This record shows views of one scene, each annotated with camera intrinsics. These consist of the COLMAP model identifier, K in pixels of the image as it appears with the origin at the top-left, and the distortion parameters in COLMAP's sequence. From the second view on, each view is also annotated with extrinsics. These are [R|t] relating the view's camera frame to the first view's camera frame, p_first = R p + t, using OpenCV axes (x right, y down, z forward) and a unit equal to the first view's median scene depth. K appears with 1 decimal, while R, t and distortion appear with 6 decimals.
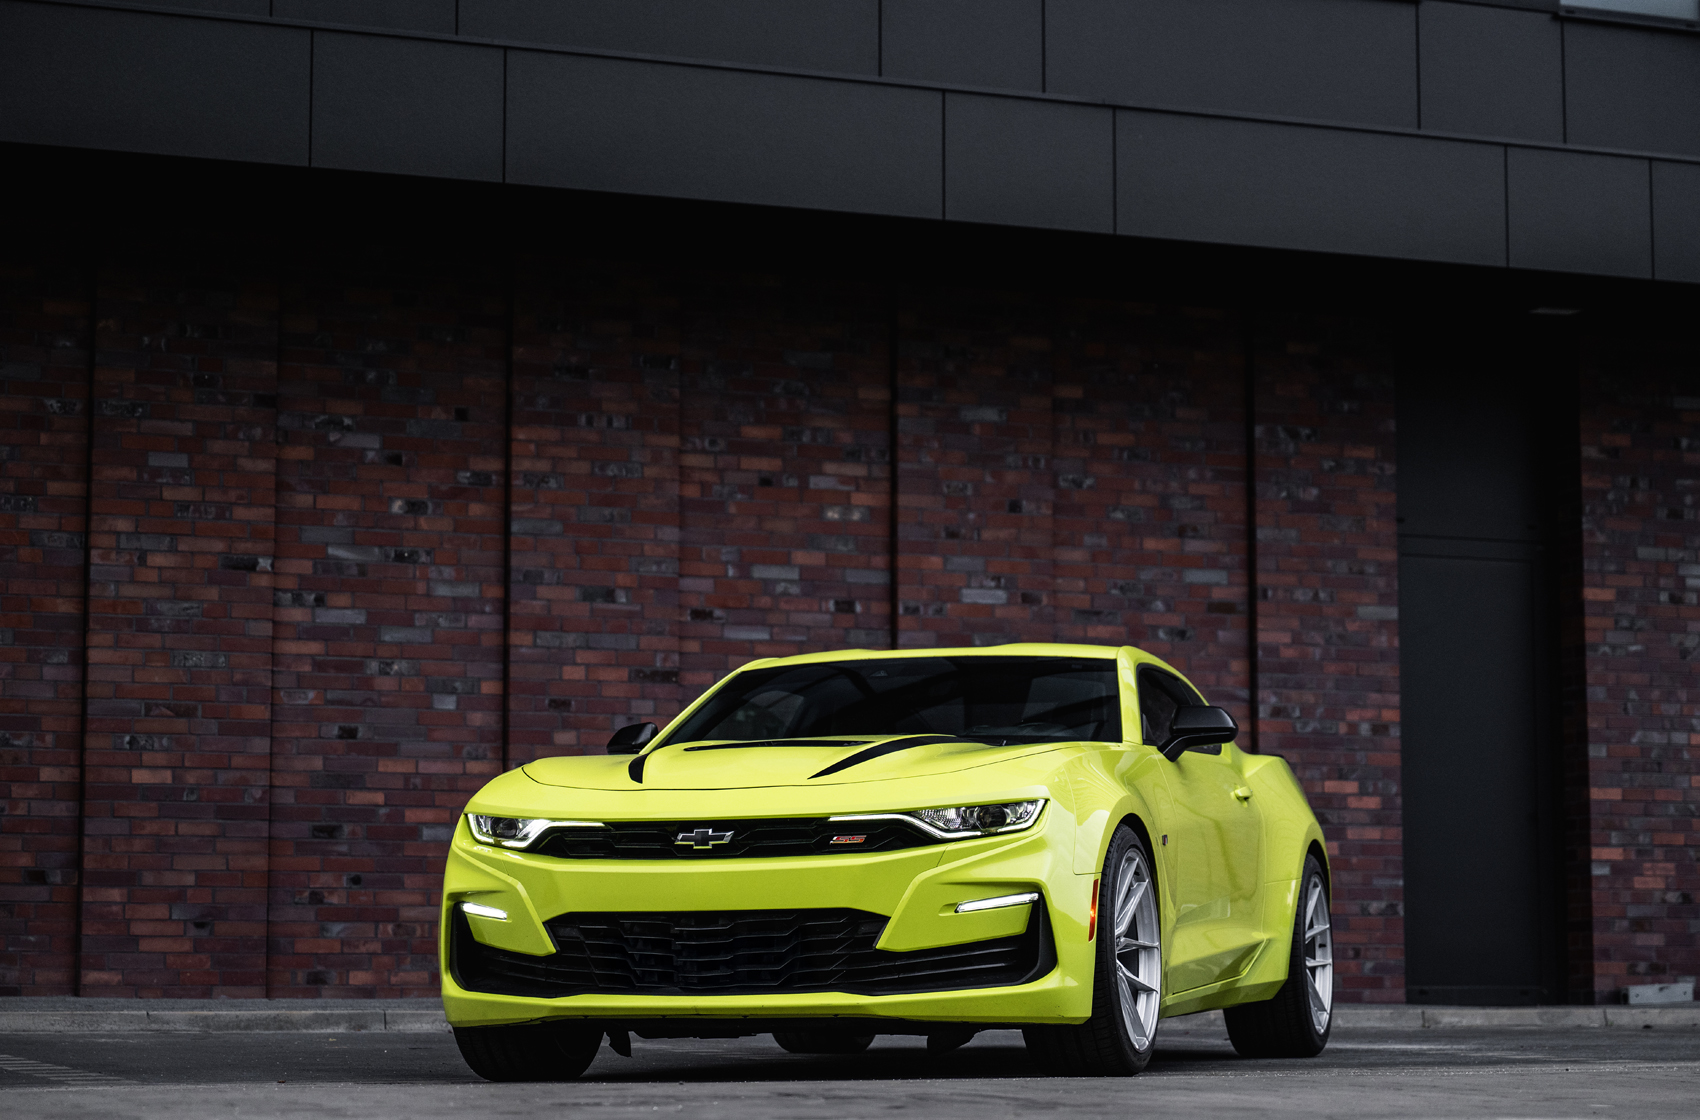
lens RADIAL K [[3802.5, 0, 889.3], [0, 3802.5, 581.2], [0, 0, 1]] dist [0.023163, -0.156964]
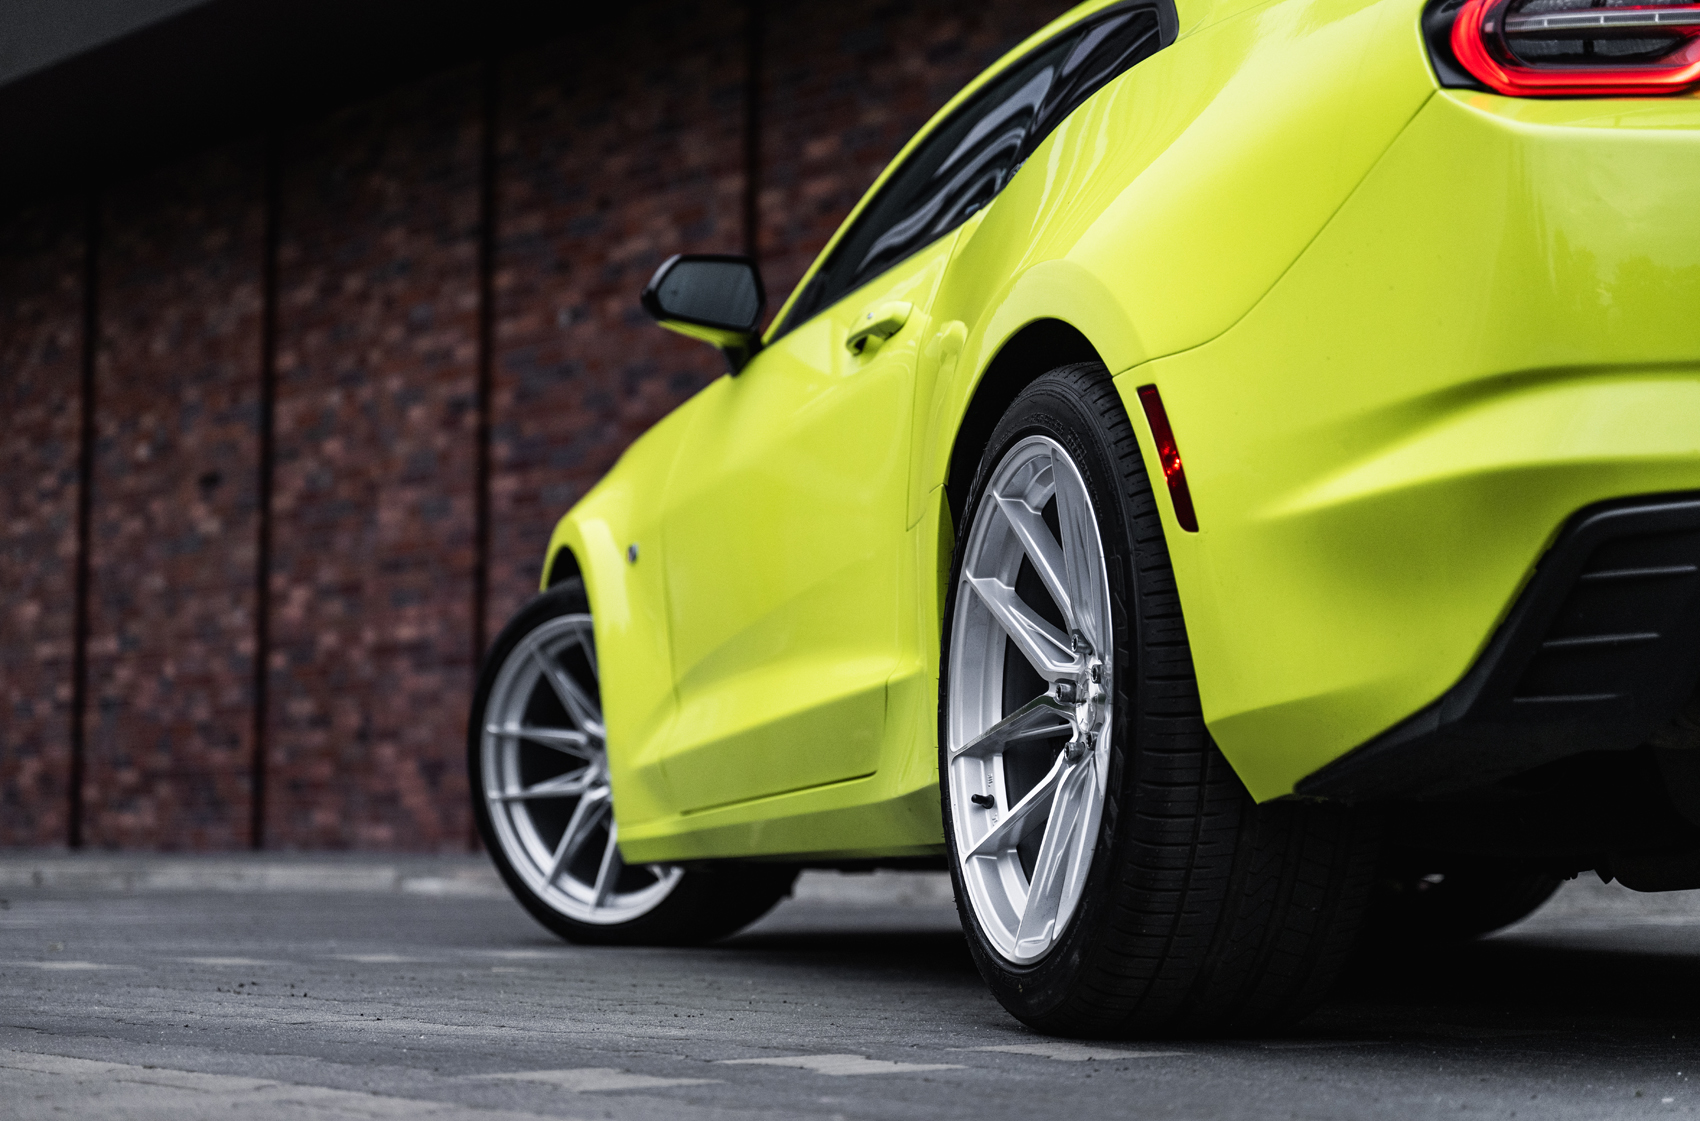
lens RADIAL K [[3448.9, 0, 850.0], [0, 3448.9, 560.5], [0, 0, 1]] dist [0.027949, -0.117326]
pose [[0.280456, -0.079752, -0.956548, 0.675202], [0.100941, 0.993467, -0.053235, 0.088946], [0.954544, -0.081625, 0.286675, 0.818991]]
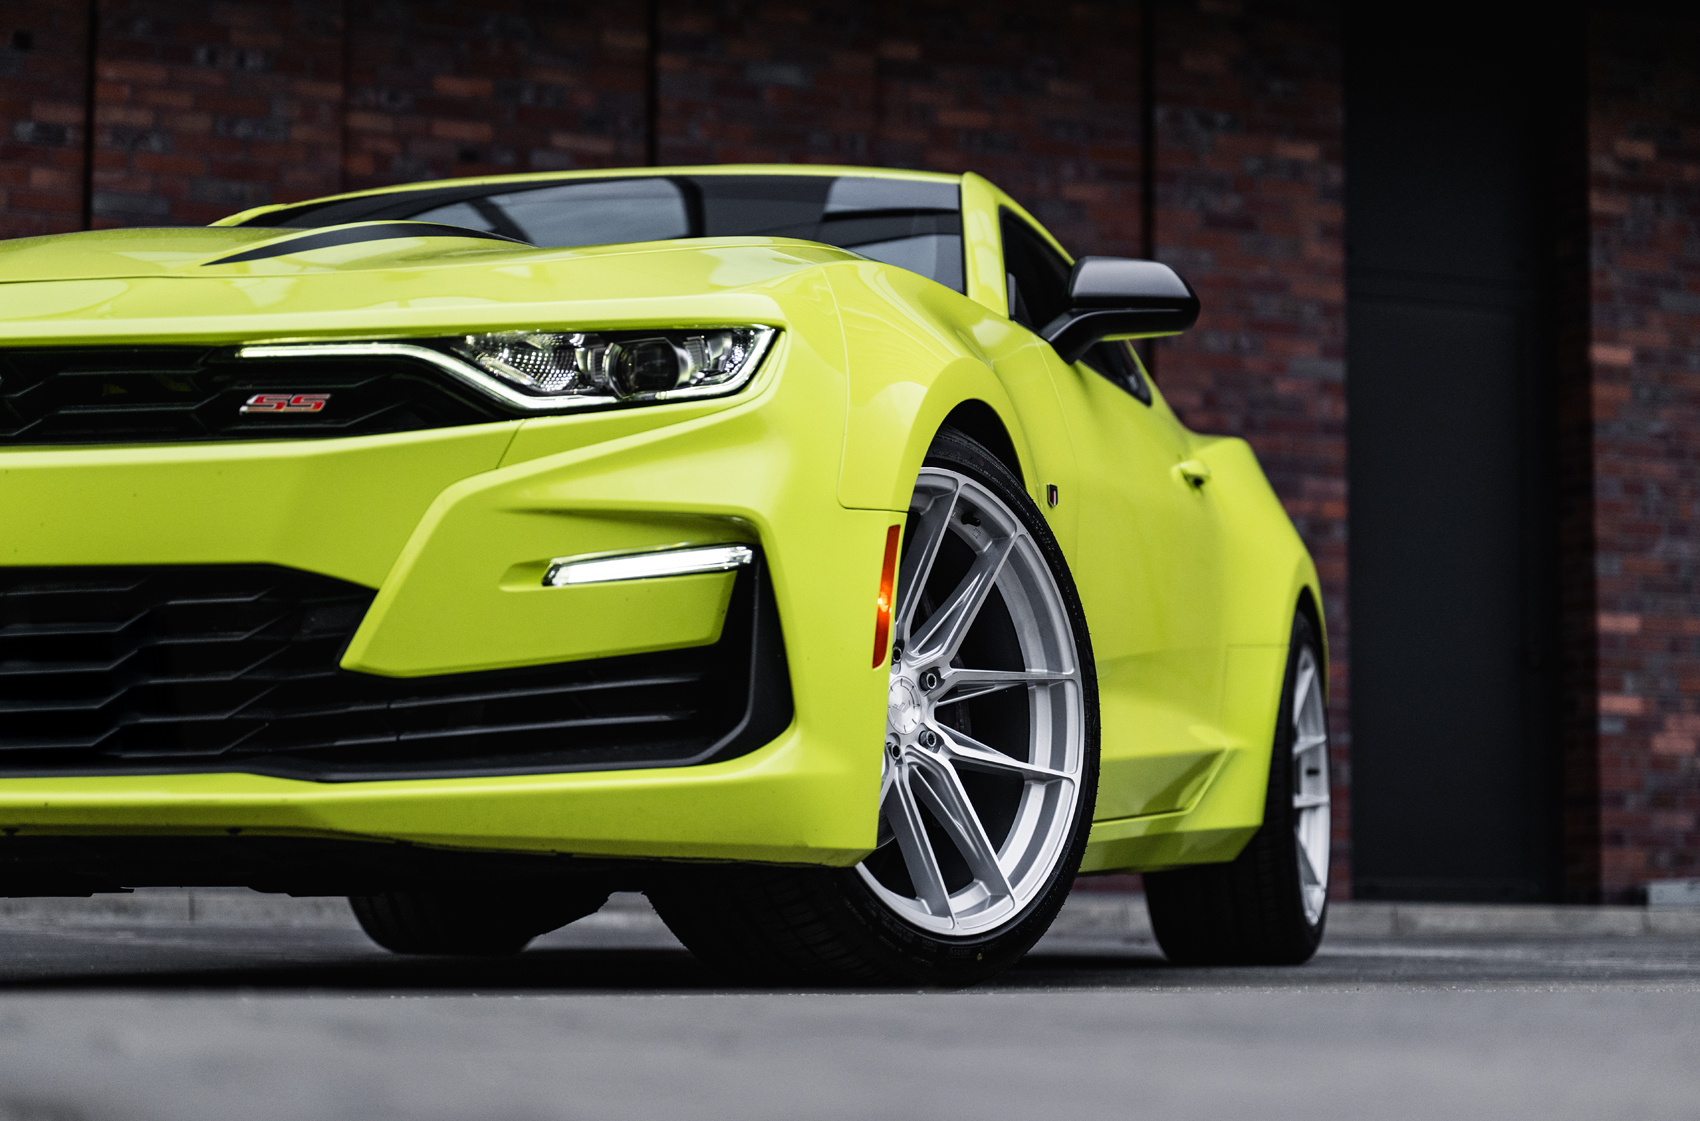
lens RADIAL K [[3657.1, 0, 875.1], [0, 3657.1, 568.7], [0, 0, 1]] dist [0.009620, -0.145196]
pose [[0.999356, 0.010280, 0.034391, 0.021128], [-0.010677, 0.999878, 0.011374, 0.043429], [-0.034270, -0.011733, 0.999344, 0.327983]]
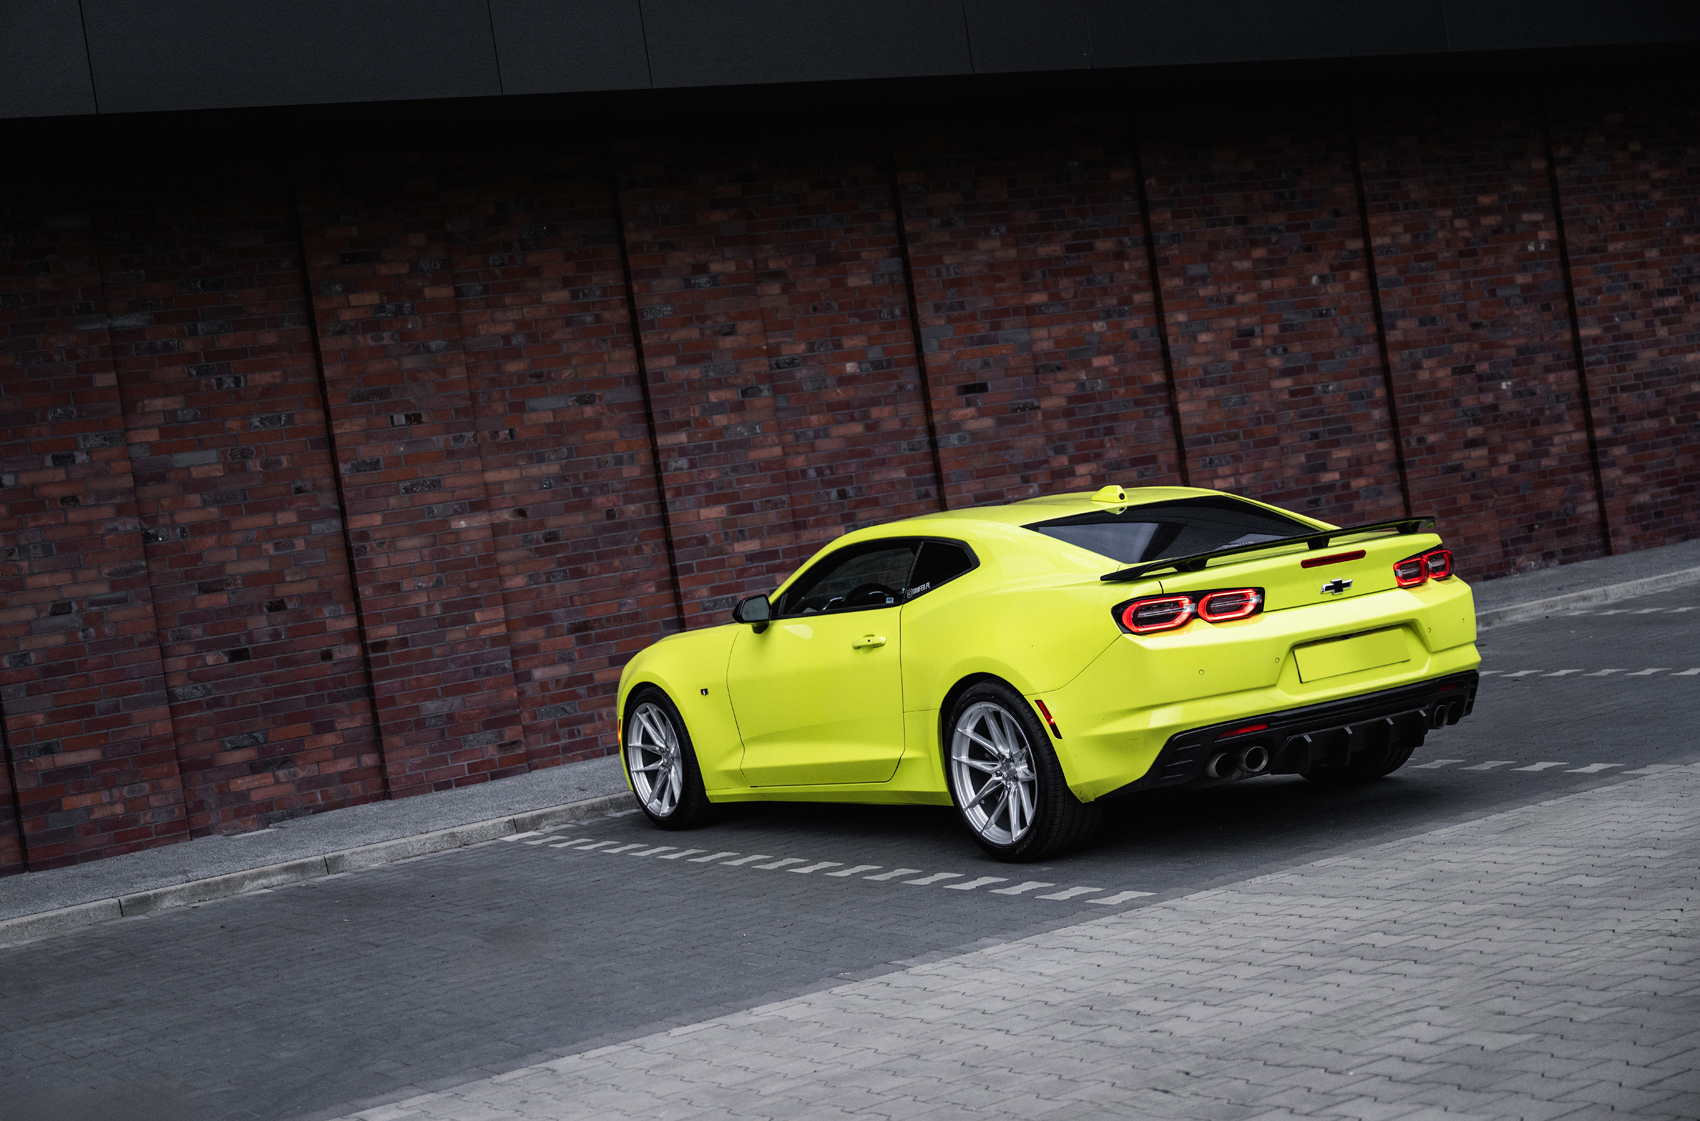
lens RADIAL K [[2582.7, 0, 827.2], [0, 2582.7, 588.1], [0, 0, 1]] dist [0.012092, -0.024814]
pose [[0.972865, -0.153307, 0.173293, -0.505645], [0.130494, 0.982049, 0.136199, -0.063575], [-0.191063, -0.109890, 0.975407, 0.037388]]
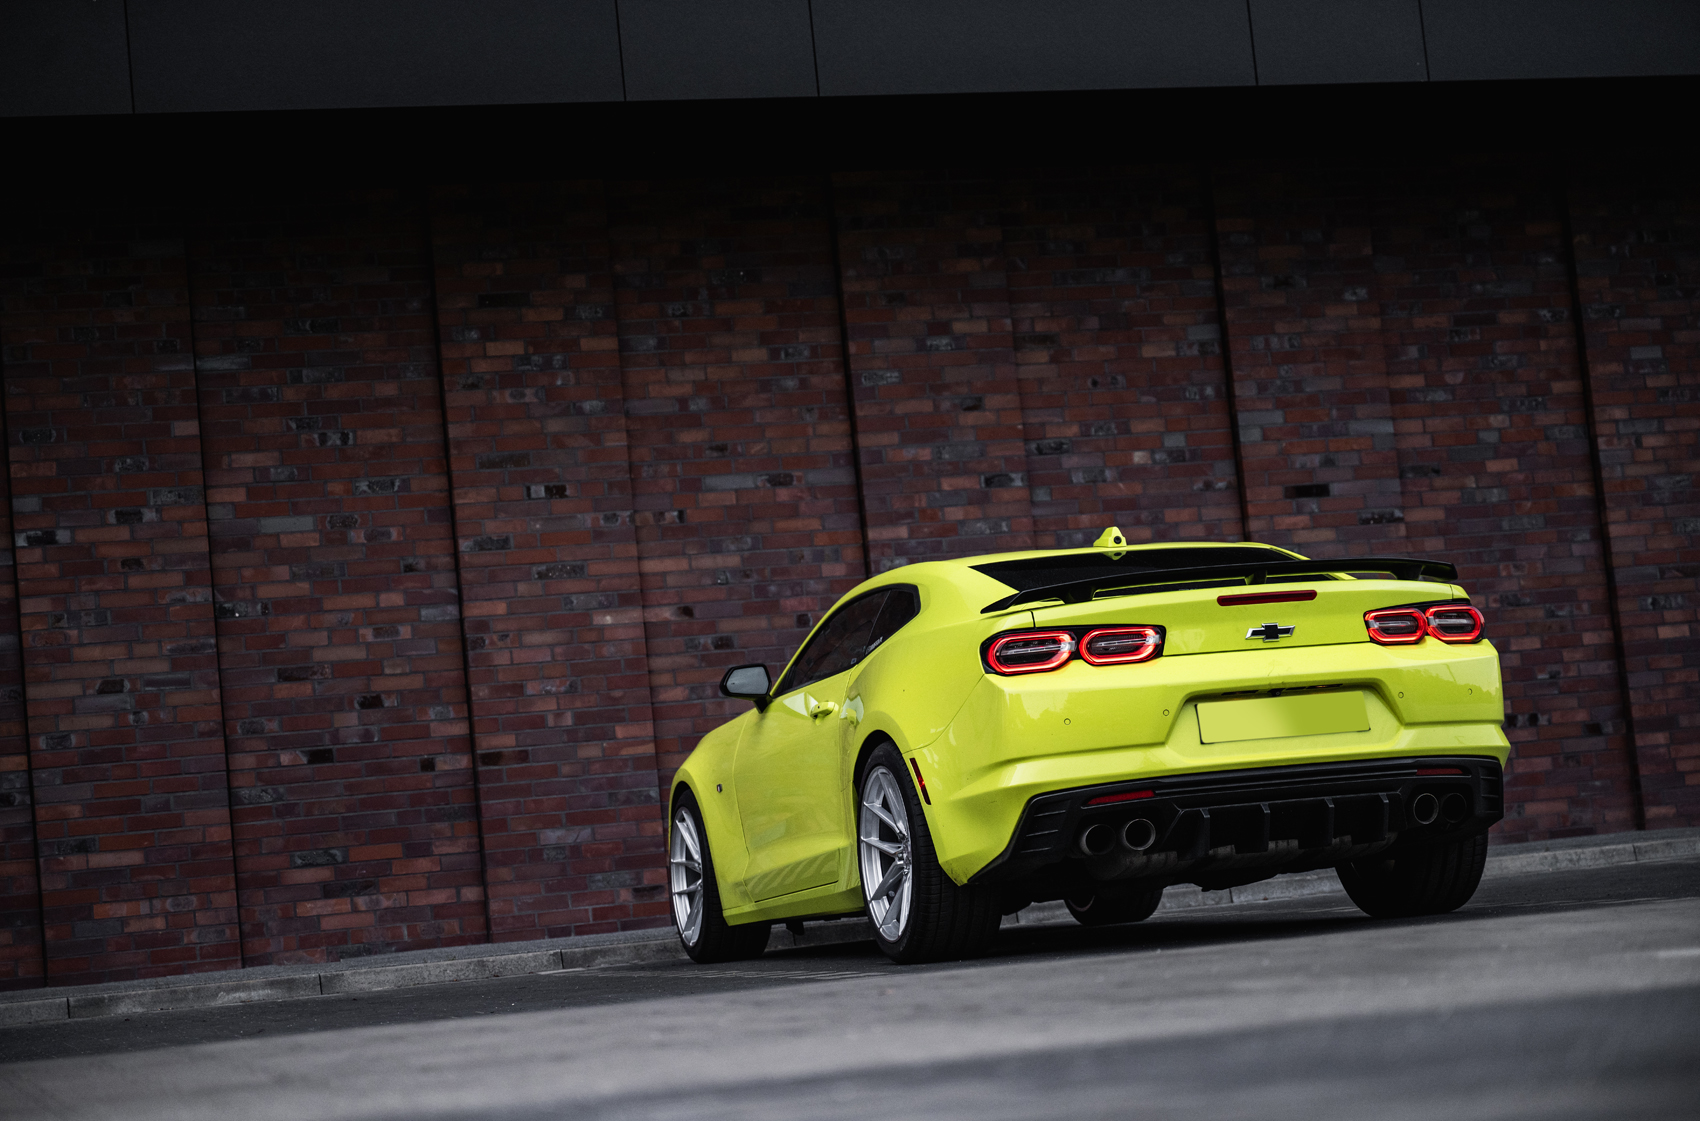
lens RADIAL K [[3448.9, 0, 850.0], [0, 3448.9, 560.5], [0, 0, 1]] dist [0.027949, -0.117326]
pose [[0.991085, -0.106952, -0.079451, -0.338451], [0.107800, 0.994152, 0.006445, -0.002522], [0.078297, -0.014952, 0.996818, -0.039332]]
